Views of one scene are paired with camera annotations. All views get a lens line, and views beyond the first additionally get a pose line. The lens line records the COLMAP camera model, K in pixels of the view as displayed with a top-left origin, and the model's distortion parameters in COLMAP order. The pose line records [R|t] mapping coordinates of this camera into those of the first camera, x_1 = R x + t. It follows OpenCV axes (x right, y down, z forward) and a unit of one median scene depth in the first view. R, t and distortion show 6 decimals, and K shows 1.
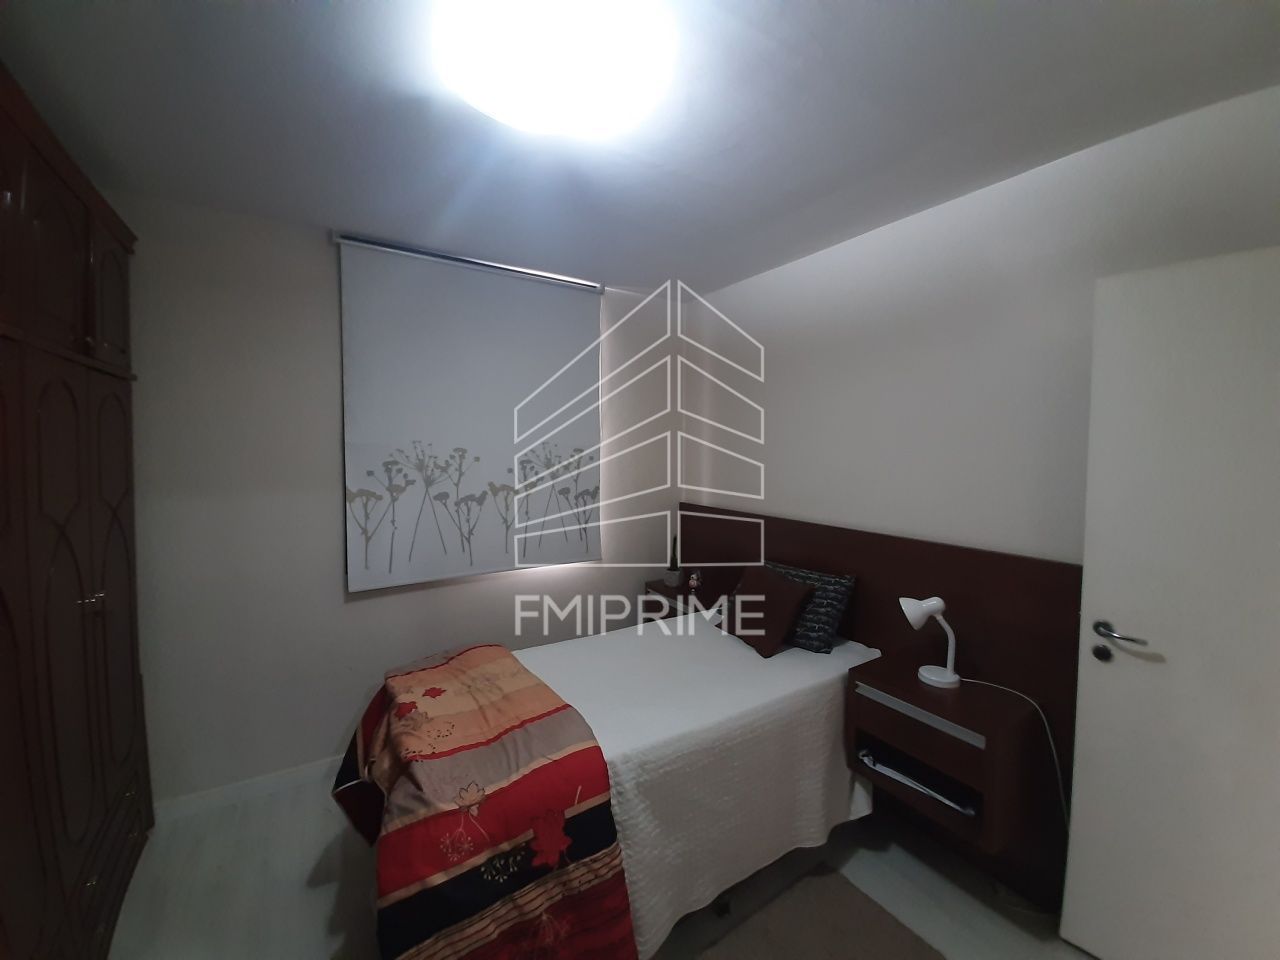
lens RADIAL K [[501.4, 0, 635.8], [0, 501.4, 453.5], [0, 0, 1]] dist [0.011485, -0.014580]
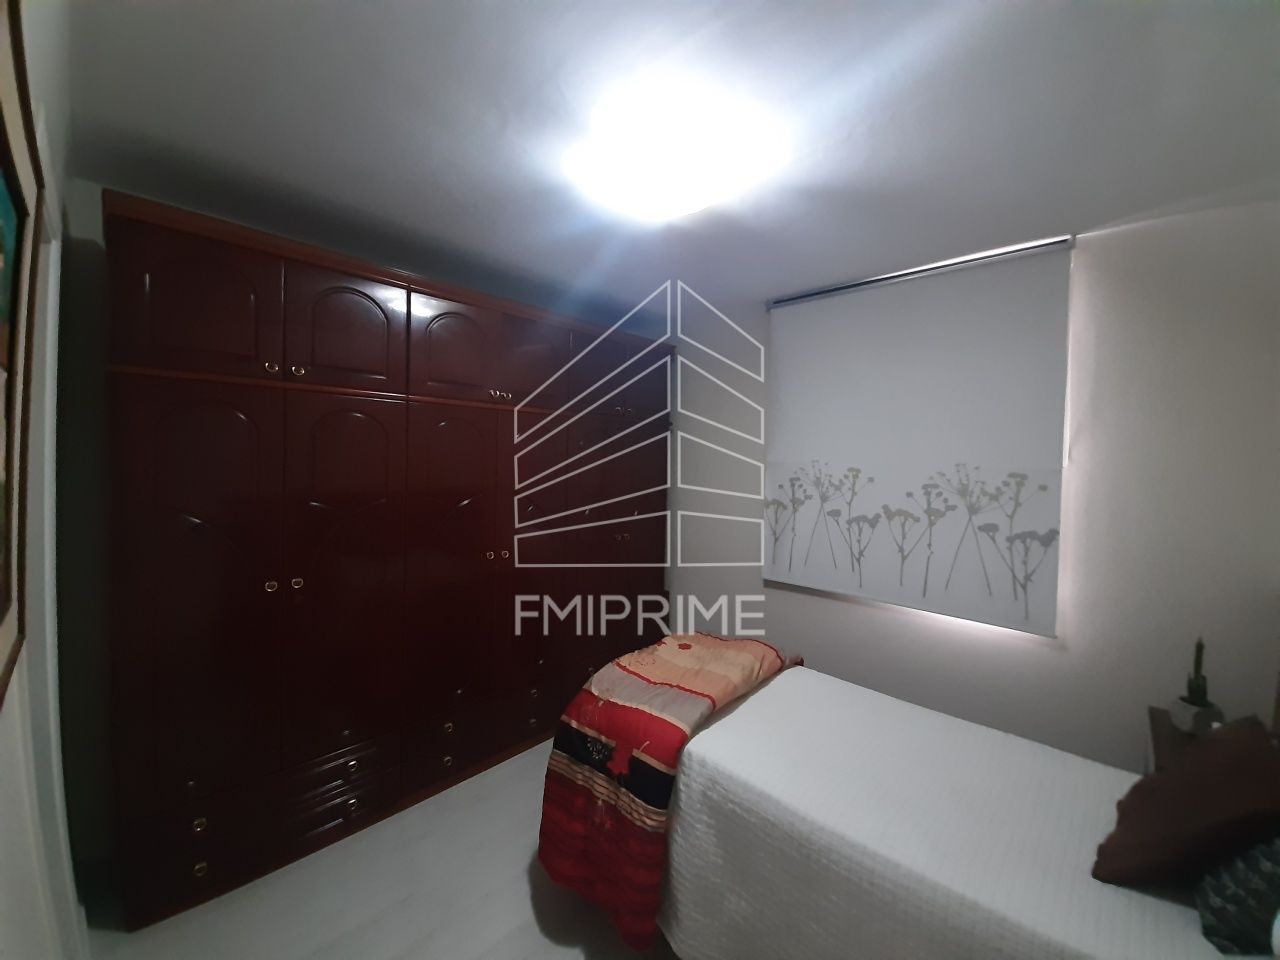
lens RADIAL K [[494.7, 0, 631.3], [0, 494.7, 463.3], [0, 0, 1]] dist [0.009799, -0.016265]
pose [[0.236605, 0.006721, -0.971583, 0.510521], [-0.039142, 0.999230, -0.002620, -0.000050], [0.970817, 0.038650, 0.236686, 0.324268]]
